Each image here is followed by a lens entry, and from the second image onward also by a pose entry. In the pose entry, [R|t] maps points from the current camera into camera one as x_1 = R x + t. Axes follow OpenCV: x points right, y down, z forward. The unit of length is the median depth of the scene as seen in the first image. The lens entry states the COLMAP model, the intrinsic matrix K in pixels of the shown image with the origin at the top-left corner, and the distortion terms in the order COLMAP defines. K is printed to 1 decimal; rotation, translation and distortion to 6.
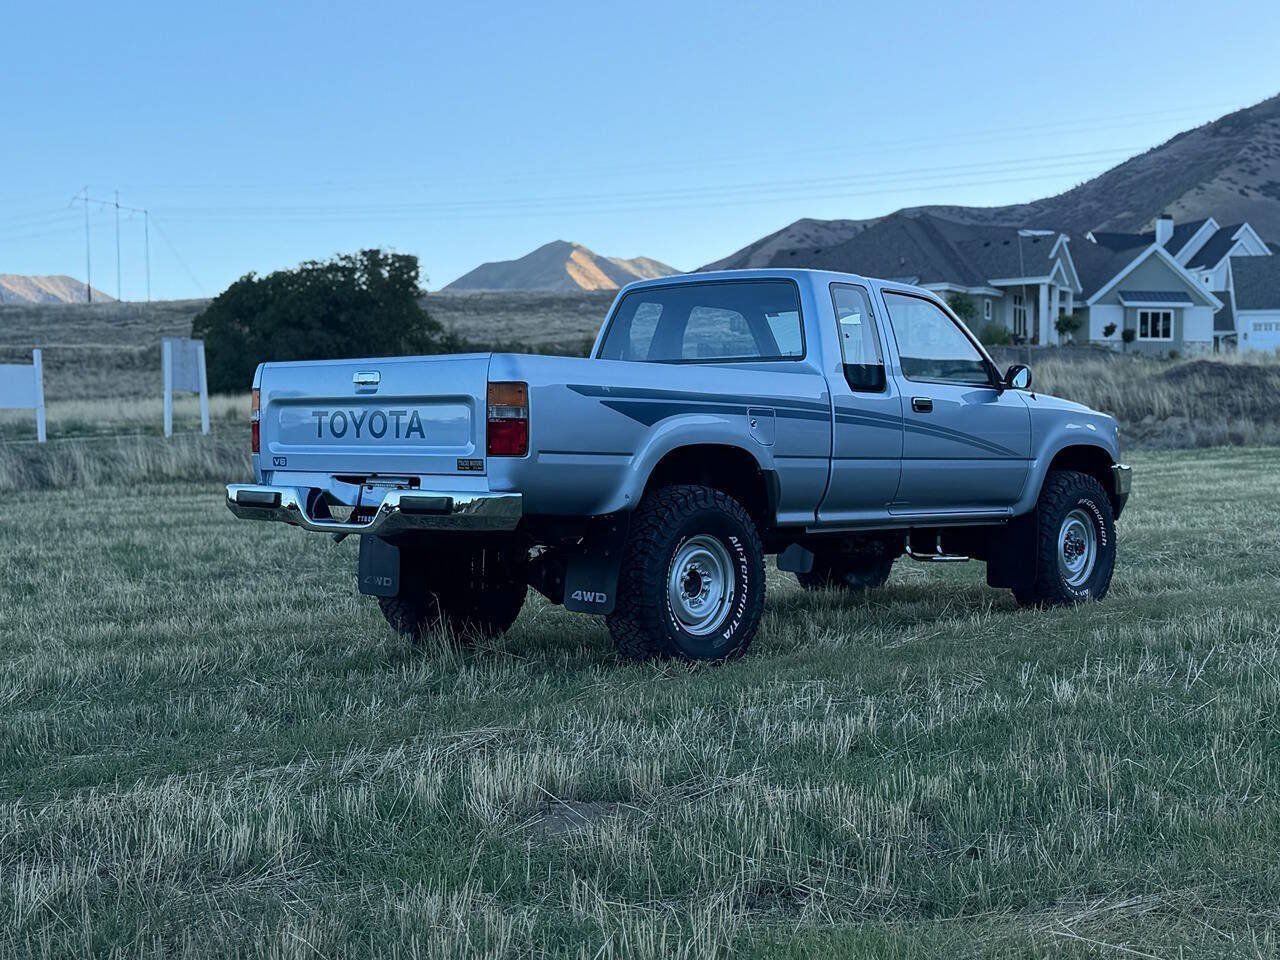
lens RADIAL K [[1766.3, 0, 632.4], [0, 1766.3, 483.9], [0, 0, 1]] dist [0.206832, -0.446399]
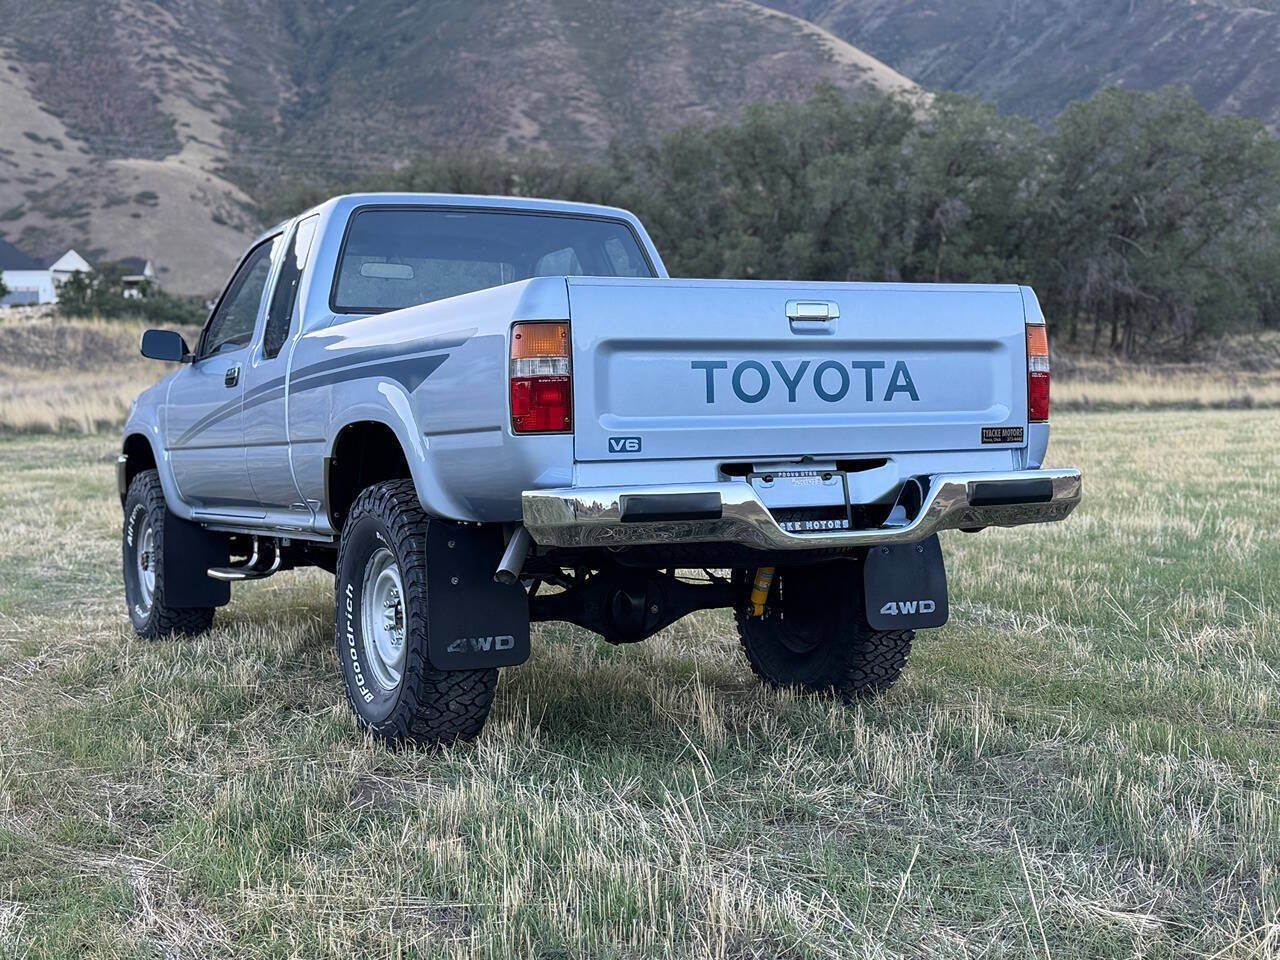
lens RADIAL K [[1766.3, 0, 632.4], [0, 1766.3, 483.9], [0, 0, 1]] dist [0.206832, -0.446399]
pose [[0.339950, -0.035347, 0.939779, -0.750272], [0.046597, 0.998699, 0.020707, -0.011639], [-0.939288, 0.036752, 0.341155, 0.796479]]
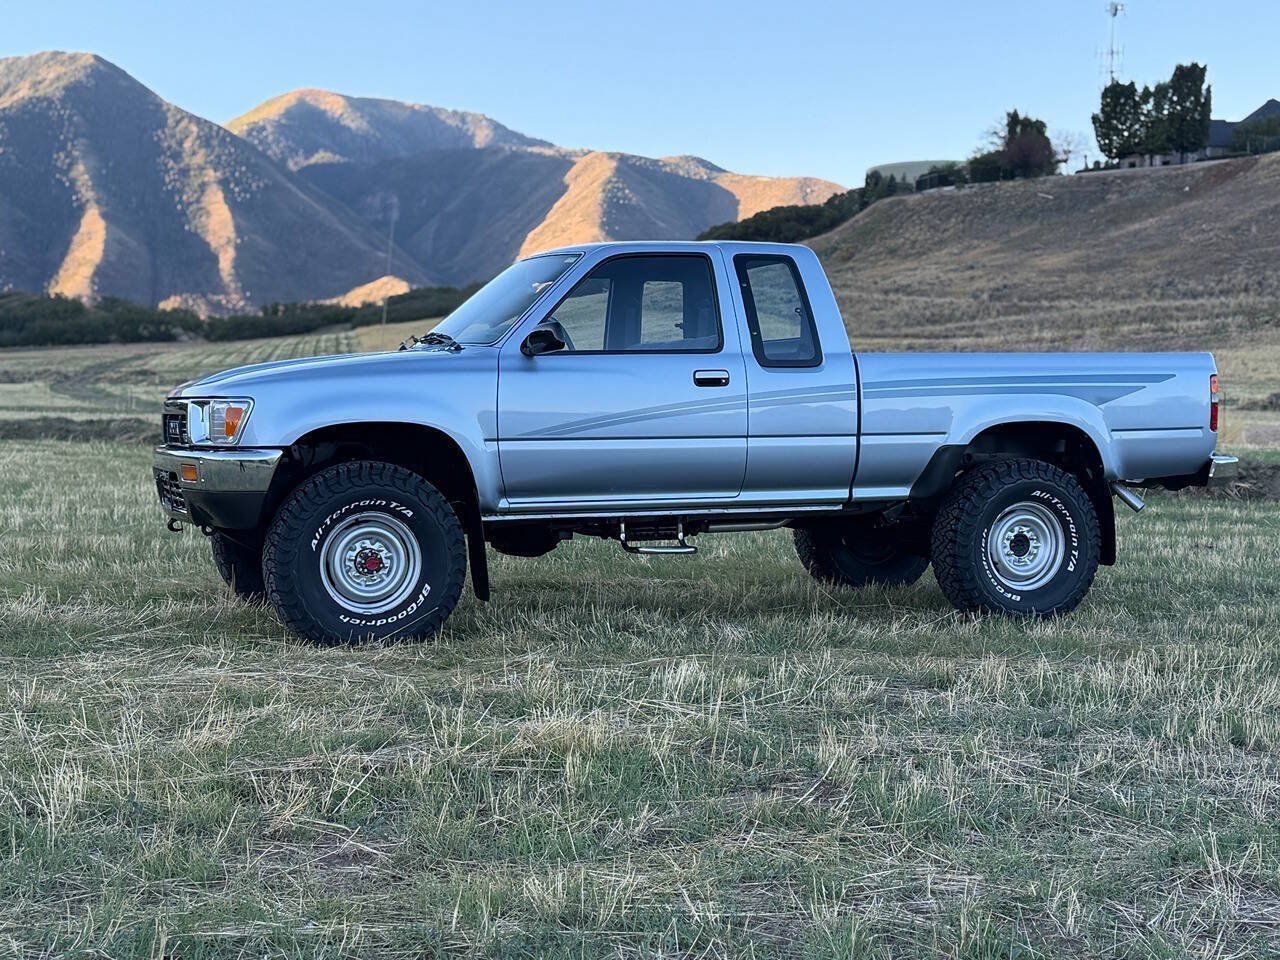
lens RADIAL K [[1768.4, 0, 624.3], [0, 1768.4, 485.2], [0, 0, 1]] dist [0.168935, -0.225437]
pose [[-0.897793, -0.024868, 0.439714, -0.387510], [0.005664, 0.997670, 0.067986, -0.064219], [-0.440381, 0.063528, -0.895561, 2.248513]]
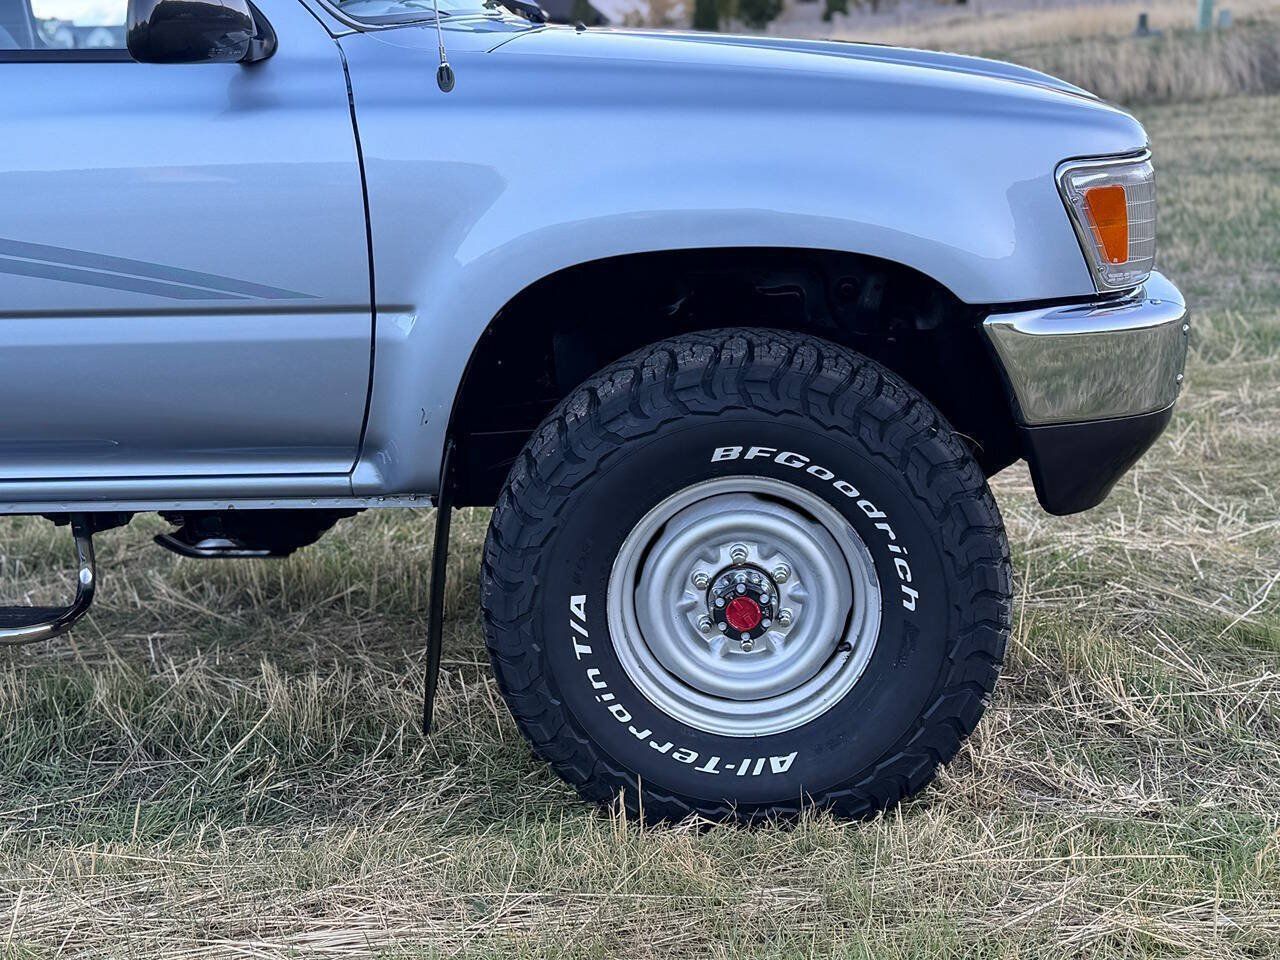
lens RADIAL K [[1766.3, 0, 632.4], [0, 1766.3, 483.9], [0, 0, 1]] dist [0.206832, -0.446399]
pose [[0.628753, 0.155958, -0.761805, 0.582073], [0.025853, 0.974947, 0.220930, -0.059638], [0.777175, -0.158605, 0.608969, 1.058405]]
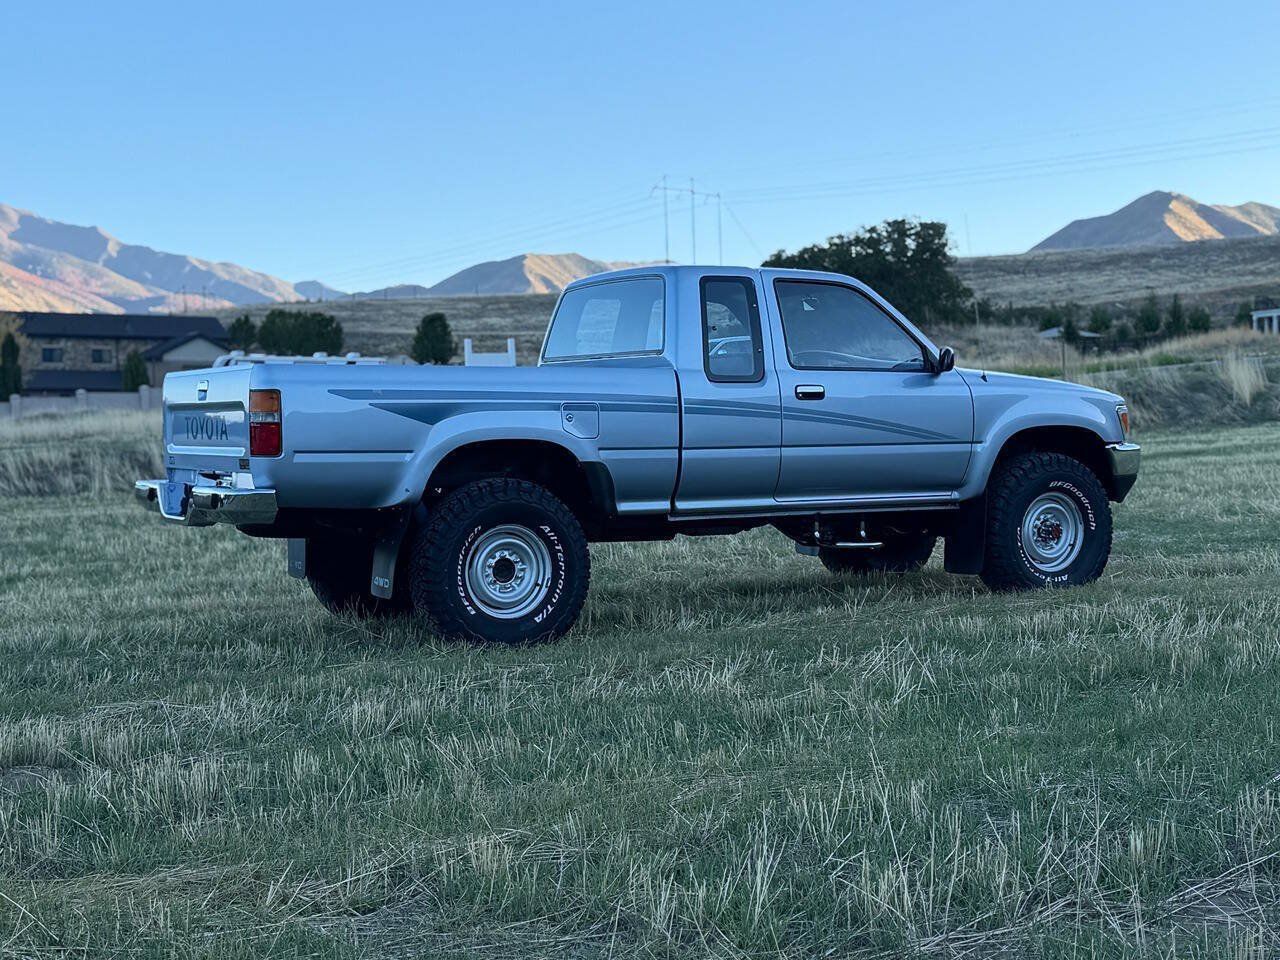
lens RADIAL K [[1766.3, 0, 632.4], [0, 1766.3, 483.9], [0, 0, 1]] dist [0.206832, -0.446399]
pose [[0.946592, -0.009236, -0.322301, 0.447416], [0.014992, 0.999769, 0.015383, -0.010842], [0.322084, -0.019393, 0.946512, 0.014558]]
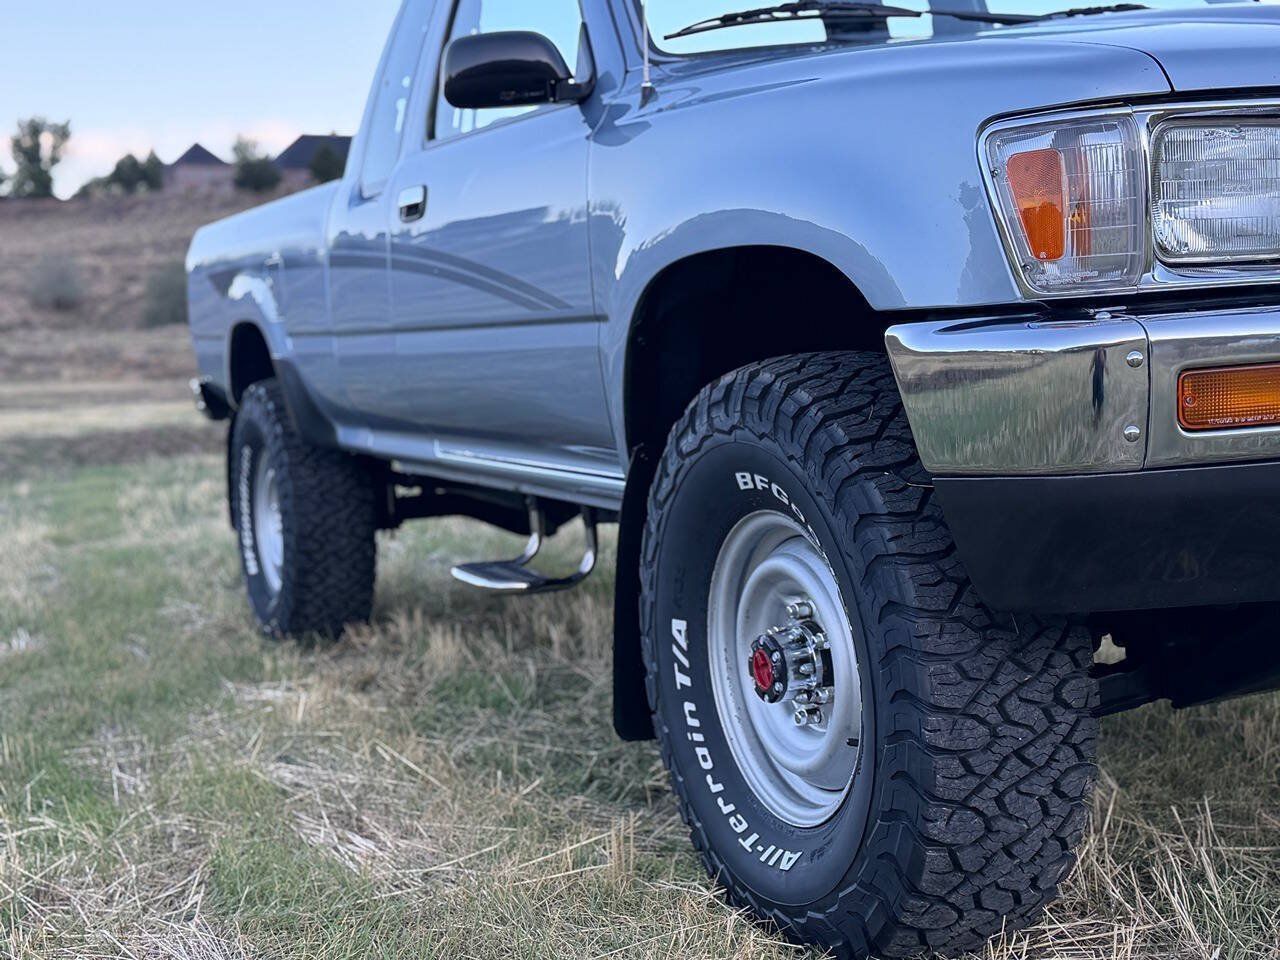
lens RADIAL K [[1766.3, 0, 632.4], [0, 1766.3, 483.9], [0, 0, 1]] dist [0.206832, -0.446399]
pose [[-0.403395, 0.091192, -0.910471, 0.618789], [0.030035, 0.995805, 0.086432, -0.014325], [0.914533, 0.007520, -0.404442, 1.397883]]
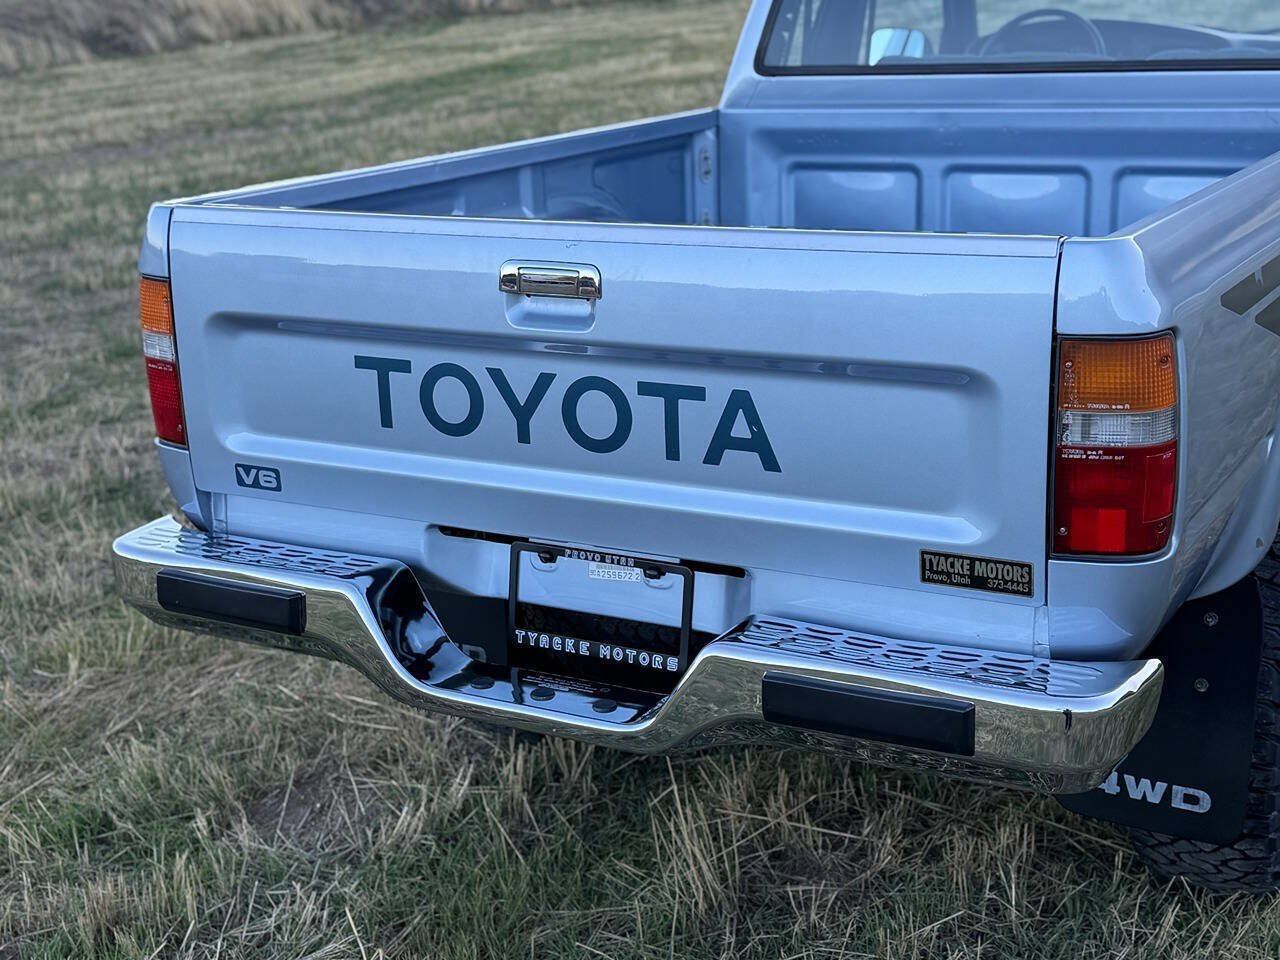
lens RADIAL K [[1766.3, 0, 632.4], [0, 1766.3, 483.9], [0, 0, 1]] dist [0.206832, -0.446399]
pose [[0.973879, -0.105889, 0.200866, -0.196489], [0.051407, 0.964459, 0.259183, -0.104596], [-0.221172, -0.242087, 0.944710, 0.625930]]
